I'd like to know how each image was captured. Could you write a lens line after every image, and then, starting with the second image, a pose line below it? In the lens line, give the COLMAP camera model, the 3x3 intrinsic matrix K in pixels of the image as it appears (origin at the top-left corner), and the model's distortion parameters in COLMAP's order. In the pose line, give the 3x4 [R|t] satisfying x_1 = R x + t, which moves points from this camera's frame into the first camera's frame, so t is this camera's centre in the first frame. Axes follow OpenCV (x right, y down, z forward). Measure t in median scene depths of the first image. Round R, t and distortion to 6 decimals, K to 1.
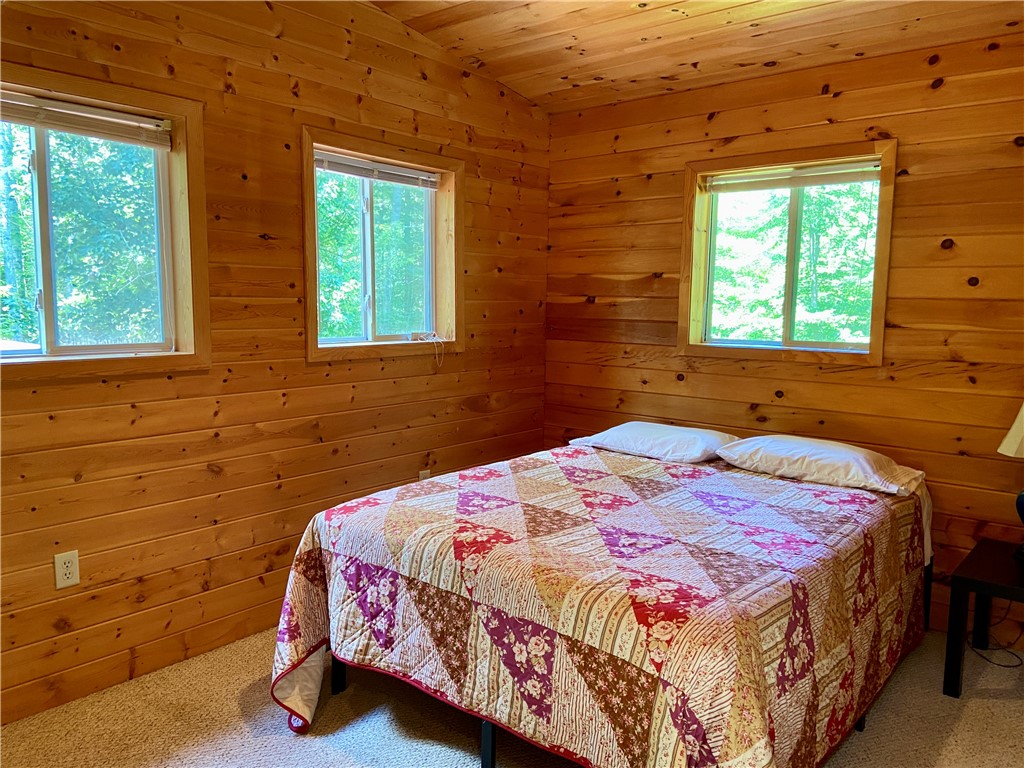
lens RADIAL K [[770.5, 0, 505.8], [0, 770.5, 381.9], [0, 0, 1]] dist [0.132461, -0.166050]
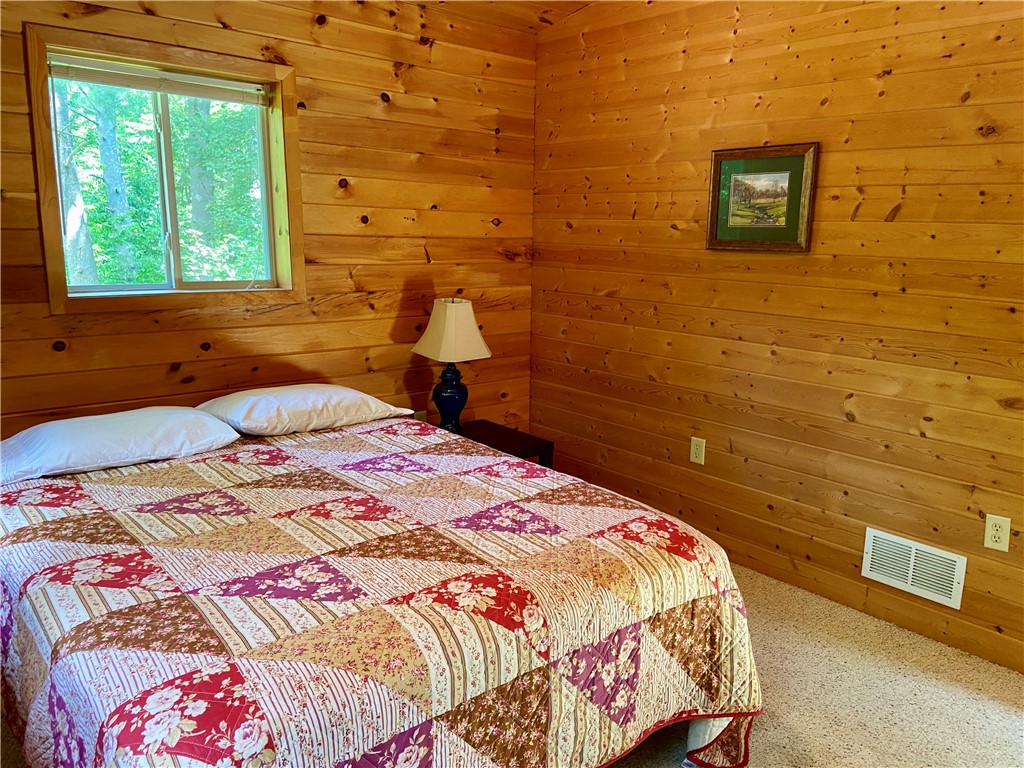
lens RADIAL K [[770.5, 0, 505.8], [0, 770.5, 381.9], [0, 0, 1]] dist [0.132461, -0.166050]
pose [[0.157091, -0.196577, 0.967822, -0.569741], [0.089790, 0.978774, 0.184227, -0.098343], [-0.983494, 0.057960, 0.171407, 0.708478]]
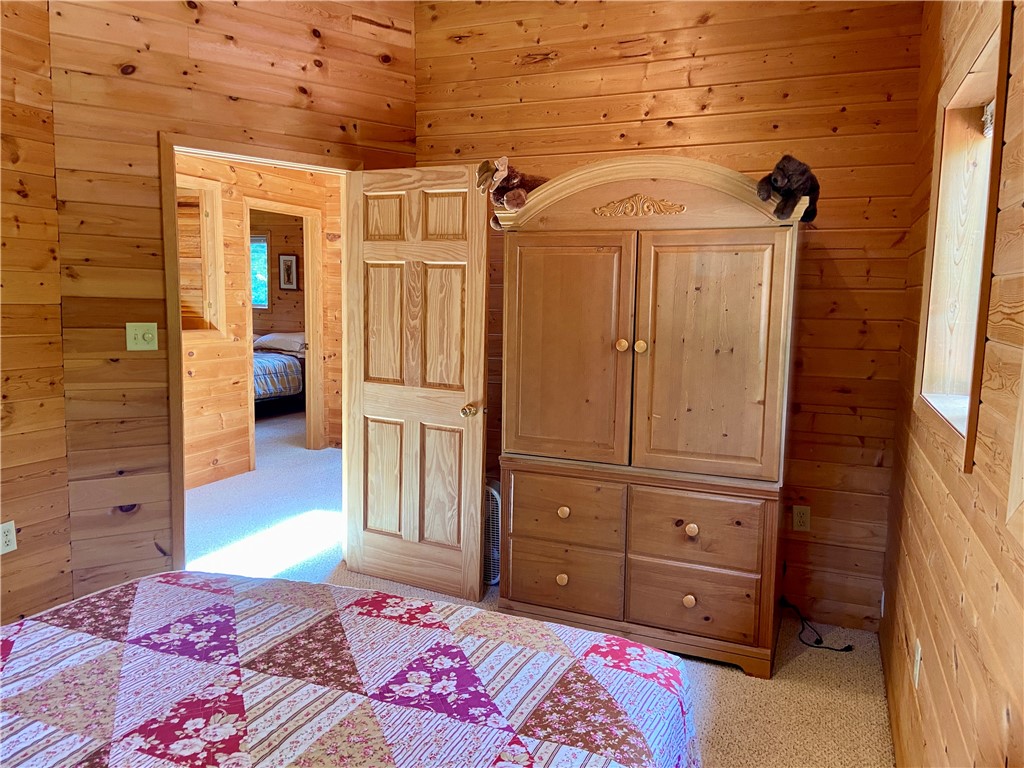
lens RADIAL K [[770.5, 0, 505.8], [0, 770.5, 381.9], [0, 0, 1]] dist [0.132461, -0.166050]
pose [[-0.949653, 0.002105, -0.313296, 0.097811], [-0.068445, 0.974430, 0.214015, -0.180387], [0.305736, 0.224683, -0.925226, 1.469020]]
